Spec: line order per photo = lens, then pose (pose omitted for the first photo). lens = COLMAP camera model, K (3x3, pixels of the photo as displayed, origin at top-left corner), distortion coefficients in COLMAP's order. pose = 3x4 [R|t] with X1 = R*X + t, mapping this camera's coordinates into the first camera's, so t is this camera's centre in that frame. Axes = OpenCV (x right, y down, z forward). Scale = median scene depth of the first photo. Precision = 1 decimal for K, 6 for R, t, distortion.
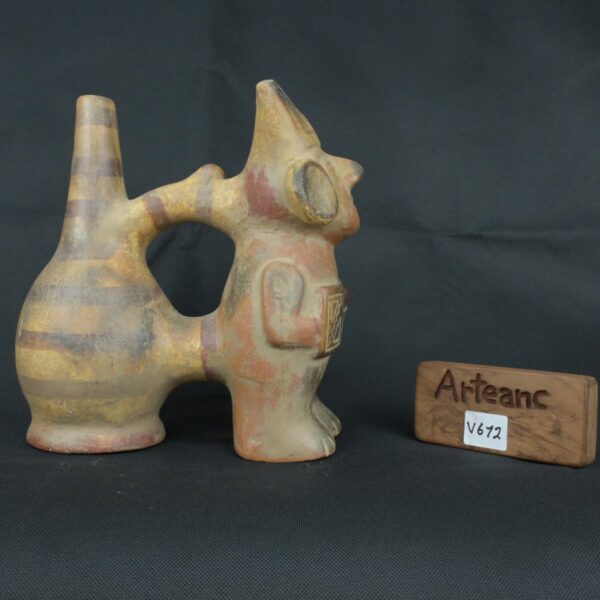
lens RADIAL K [[708.8, 0, 298.8], [0, 708.8, 296.3], [0, 0, 1]] dist [0.004023, 0.000000]
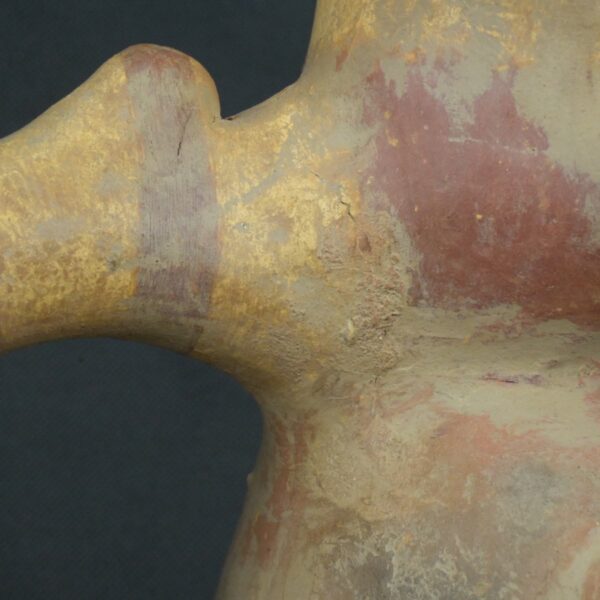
lens RADIAL K [[1960.5, 0, 300.6], [0, 1960.5, 301.0], [0, 0, 1]] dist [0.025634, 0.000000]
pose [[0.925058, -0.062812, 0.374596, -0.317070], [0.060181, 0.998012, 0.018729, -0.127747], [-0.375028, 0.005218, 0.926999, 0.485258]]
